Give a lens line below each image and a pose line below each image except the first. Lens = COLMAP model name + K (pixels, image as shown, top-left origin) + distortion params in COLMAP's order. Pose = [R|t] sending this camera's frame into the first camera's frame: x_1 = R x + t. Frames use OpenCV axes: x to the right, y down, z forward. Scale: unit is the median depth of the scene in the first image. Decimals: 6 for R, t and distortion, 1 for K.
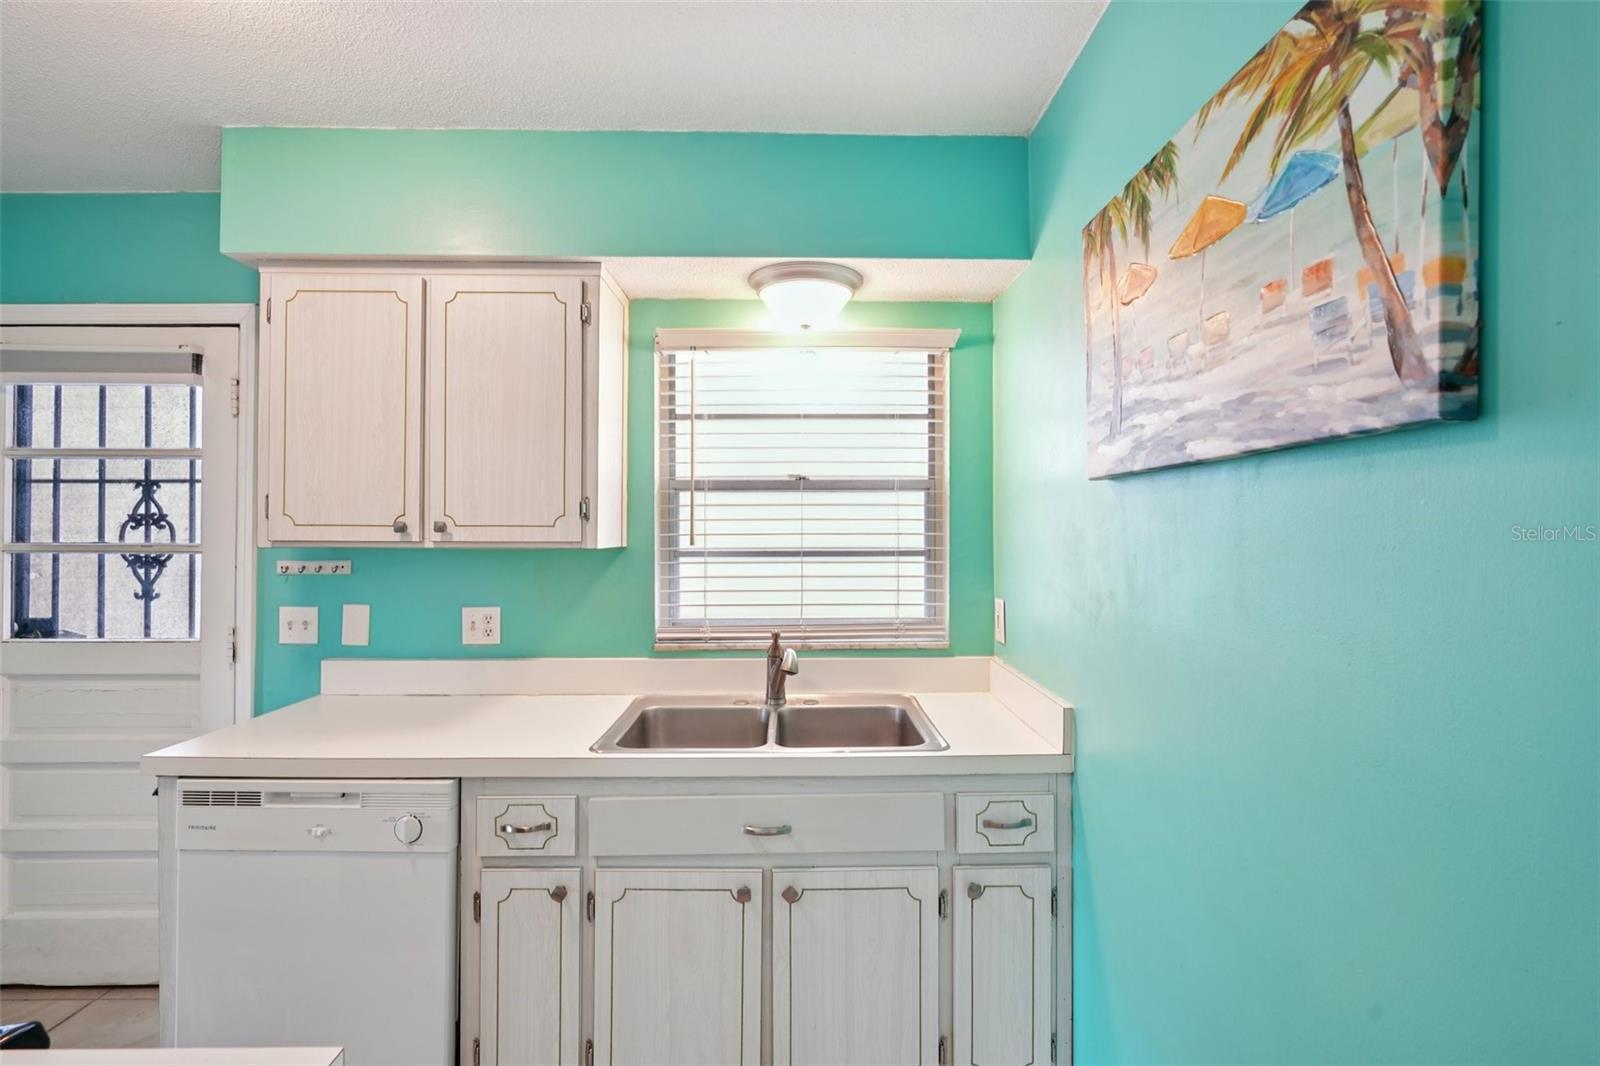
lens RADIAL K [[722.0, 0, 796.8], [0, 722.0, 528.5], [0, 0, 1]] dist [0.000474, 0.000057]
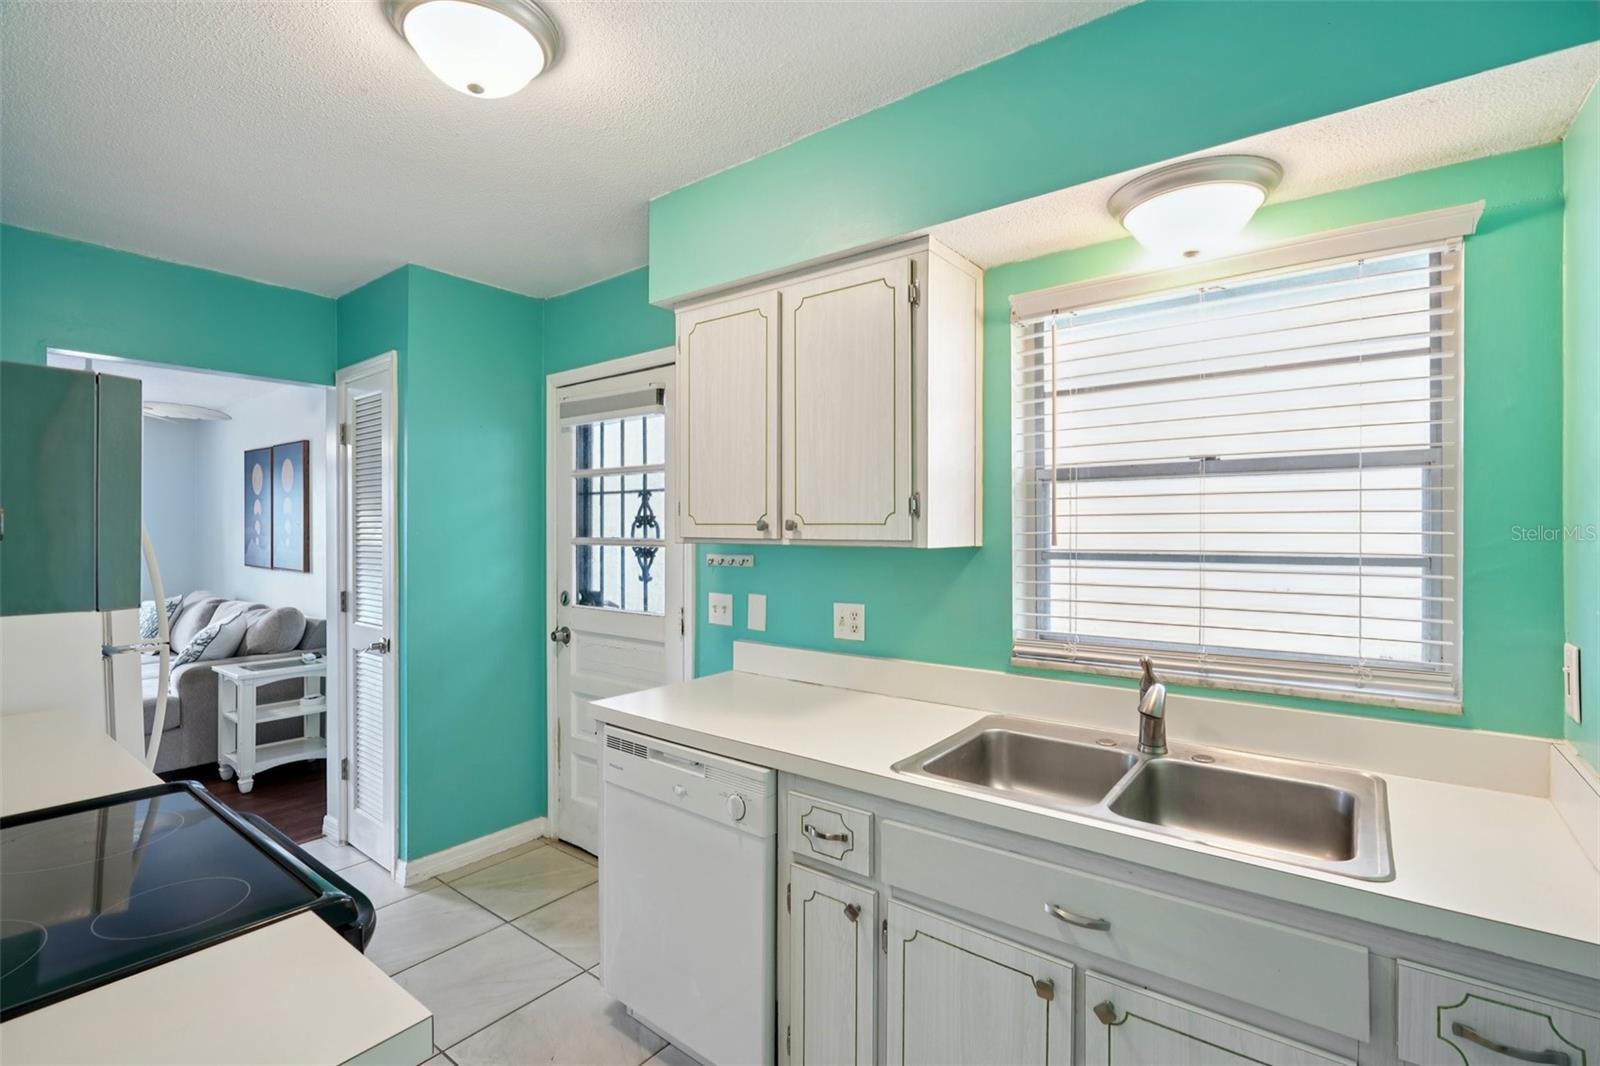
lens RADIAL K [[724.5, 0, 808.0], [0, 724.5, 531.9], [0, 0, 1]] dist [-0.002085, -0.000055]
pose [[0.789445, 0.001747, -0.613819, 0.148673], [0.003588, 0.999966, 0.007461, -0.000224], [0.613811, -0.008093, 0.789411, 0.157359]]
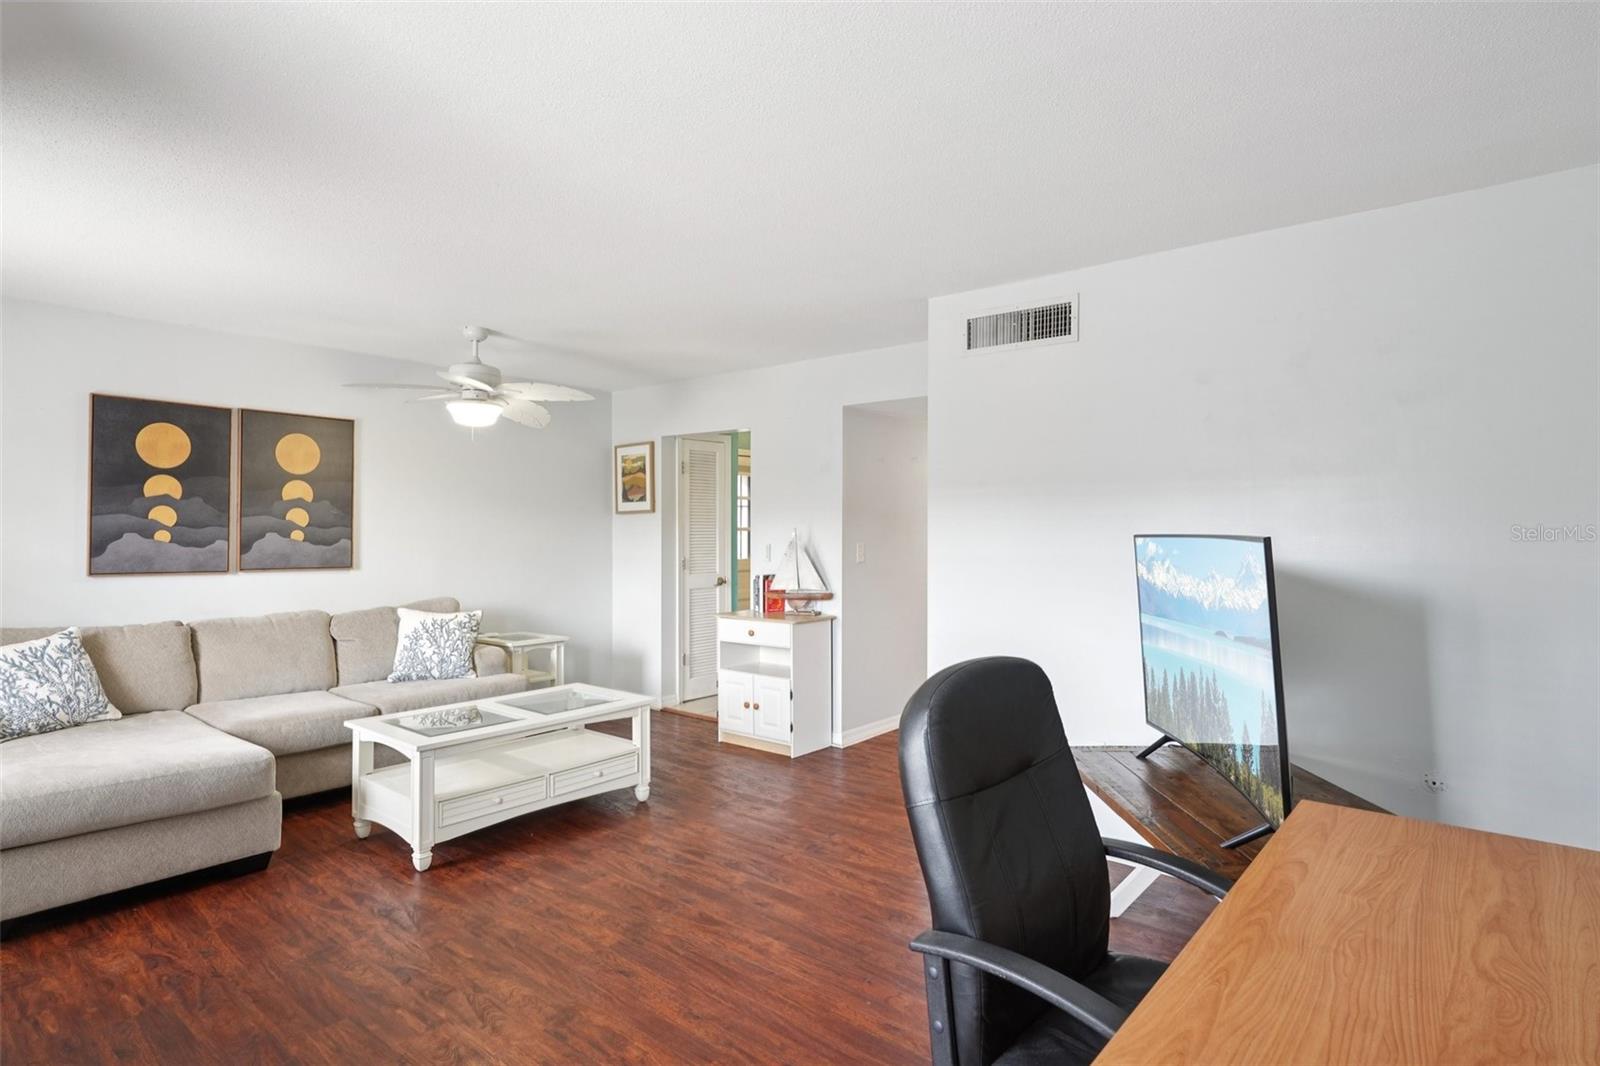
lens RADIAL K [[844.5, 0, 800.0], [0, 844.5, 533.0], [0, 0, 1]] dist [-0.000020, -0.000129]
pose [[0.649667, -0.002454, 0.760215, -3.465948], [-0.005035, 0.999959, 0.007530, 0.015100], [-0.760202, -0.008720, 0.649628, -1.499084]]
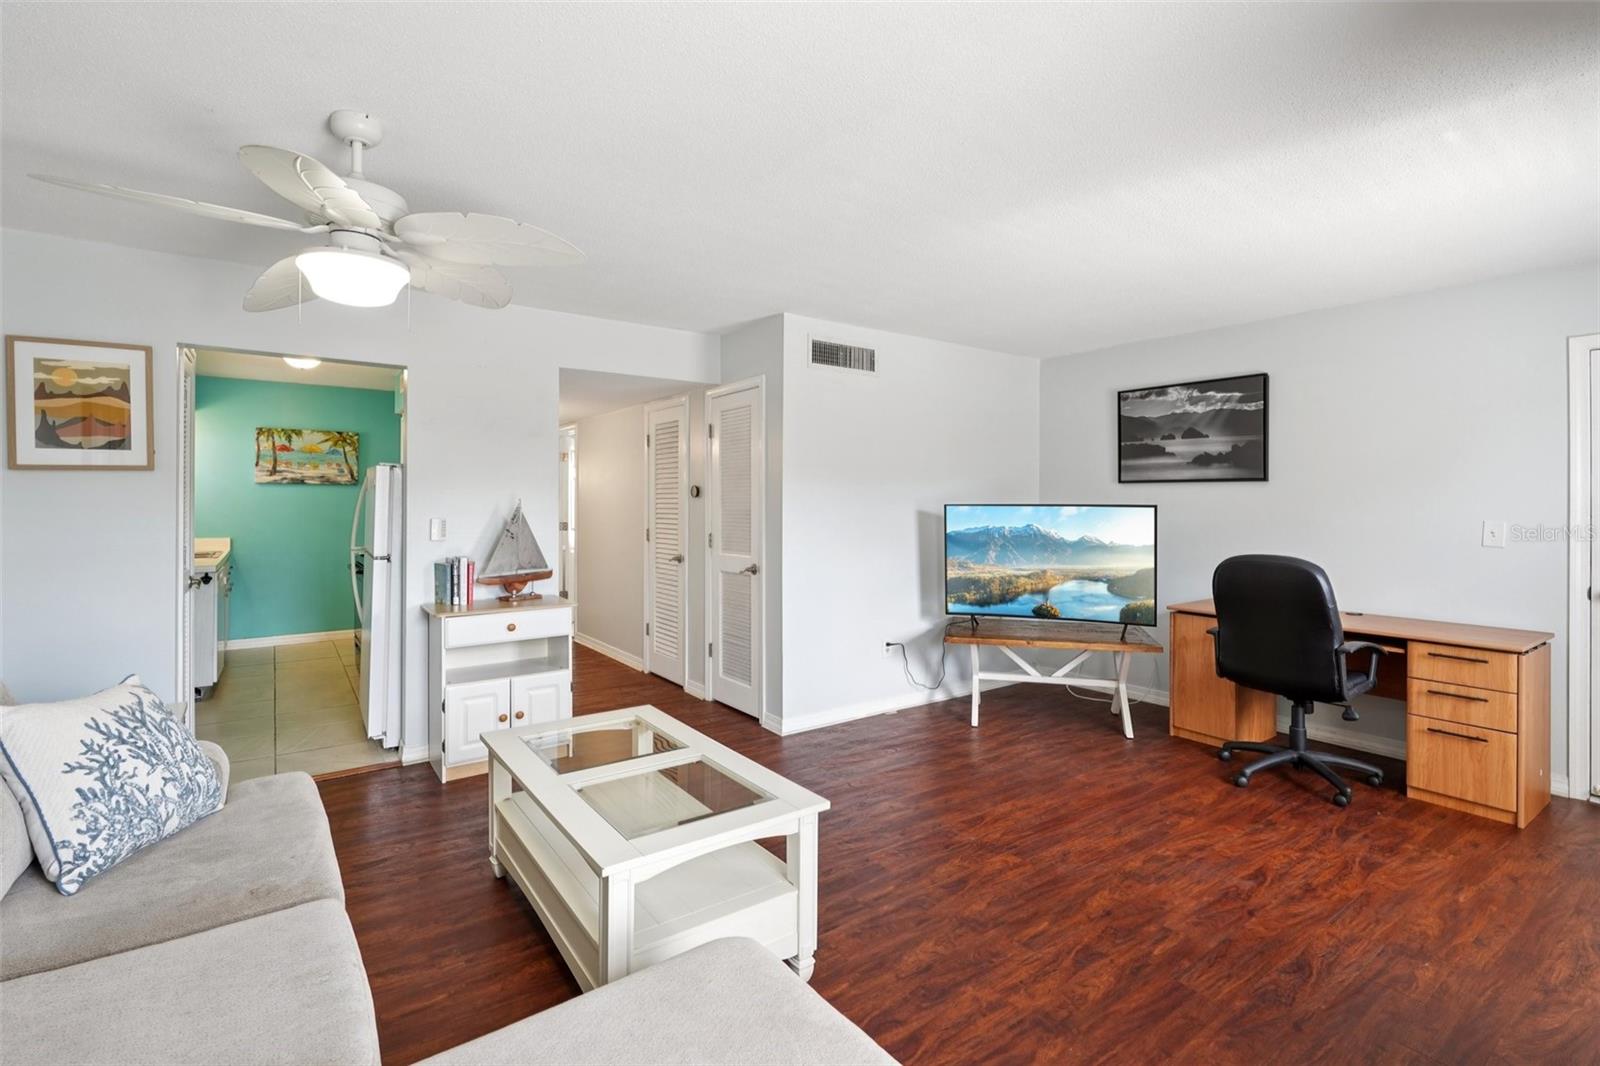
lens RADIAL K [[739.6, 0, 806.8], [0, 739.6, 495.3], [0, 0, 1]] dist [-0.002694, -0.000717]
pose [[-0.579676, 0.005064, 0.814831, -3.529756], [-0.007350, 0.999908, -0.011442, 0.025573], [-0.814814, -0.012621, -0.579585, 0.570778]]
